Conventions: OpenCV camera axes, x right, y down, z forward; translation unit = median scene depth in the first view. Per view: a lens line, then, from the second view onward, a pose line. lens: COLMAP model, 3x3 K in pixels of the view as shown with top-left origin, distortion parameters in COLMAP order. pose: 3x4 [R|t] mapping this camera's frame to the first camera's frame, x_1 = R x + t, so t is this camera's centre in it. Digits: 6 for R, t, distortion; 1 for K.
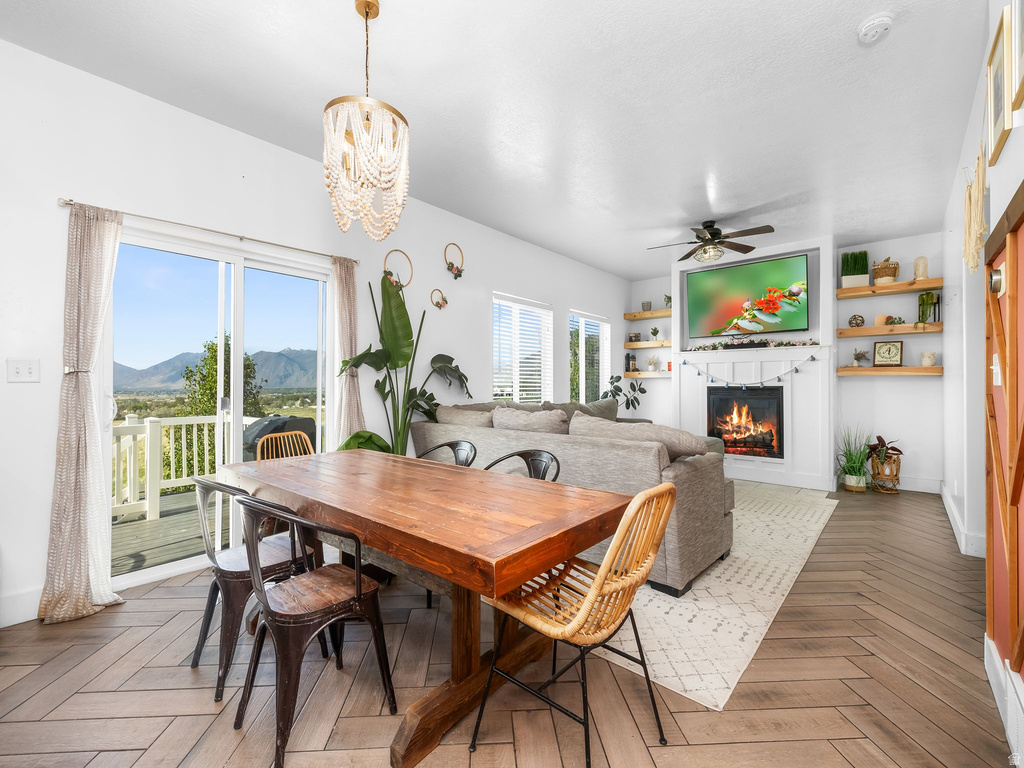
lens RADIAL K [[438.7, 0, 506.9], [0, 438.7, 383.0], [0, 0, 1]] dist [-0.000631, 0.000045]
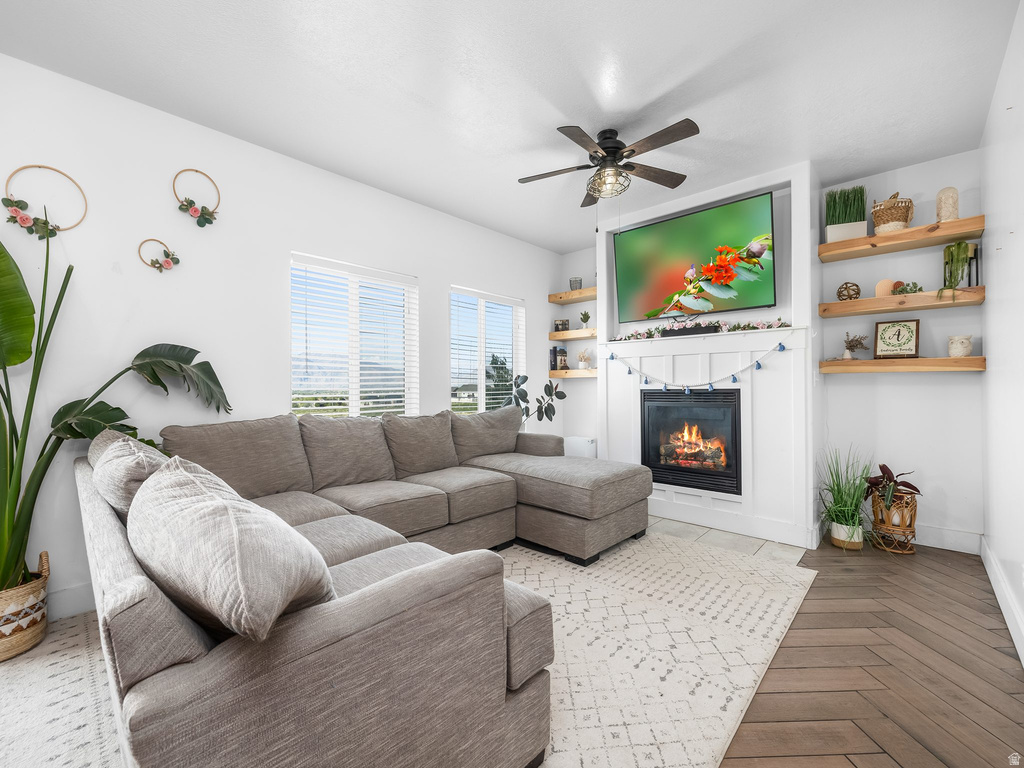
lens RADIAL K [[429.5, 0, 507.6], [0, 429.5, 384.1], [0, 0, 1]] dist [0.000595, -0.000335]
pose [[0.999670, -0.008084, -0.024394, 0.294190], [0.008153, 0.999963, 0.002713, -0.005194], [0.024371, -0.002911, 0.999699, 0.333264]]
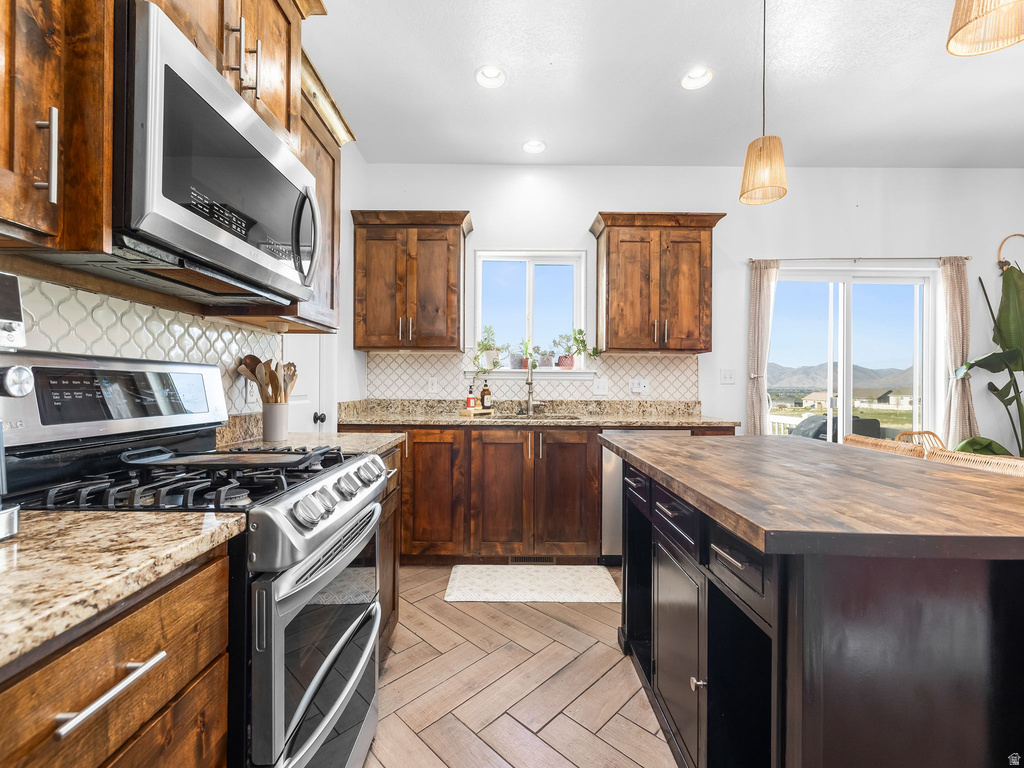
lens RADIAL K [[438.7, 0, 506.9], [0, 438.7, 383.0], [0, 0, 1]] dist [-0.000631, 0.000045]
pose [[0.668444, 0.004297, -0.743750, -0.209592], [-0.005515, 0.999984, 0.000820, -0.001093], [0.743742, 0.003553, 0.668457, -0.261831]]
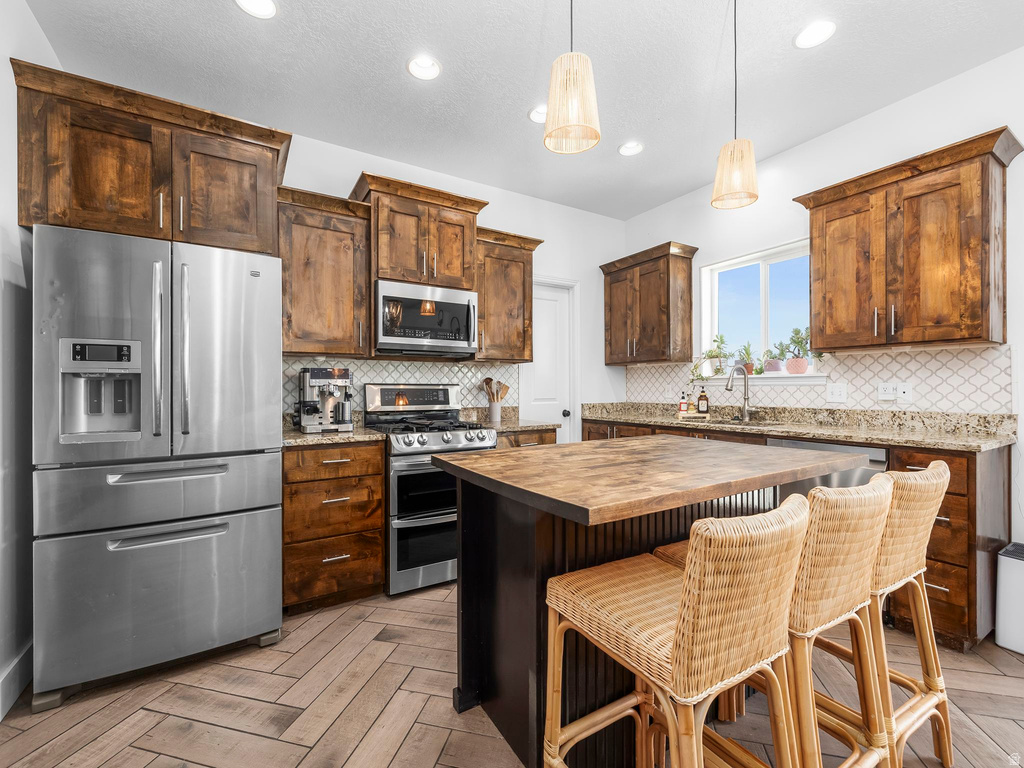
lens RADIAL K [[434.9, 0, 502.9], [0, 434.9, 386.9], [0, 0, 1]] dist [0.001458, 0.000072]
pose [[-0.293883, 0.000541, -0.955841, 0.047583], [0.009220, 0.999955, -0.002268, -0.005795], [0.955797, -0.009480, -0.293875, 0.048489]]
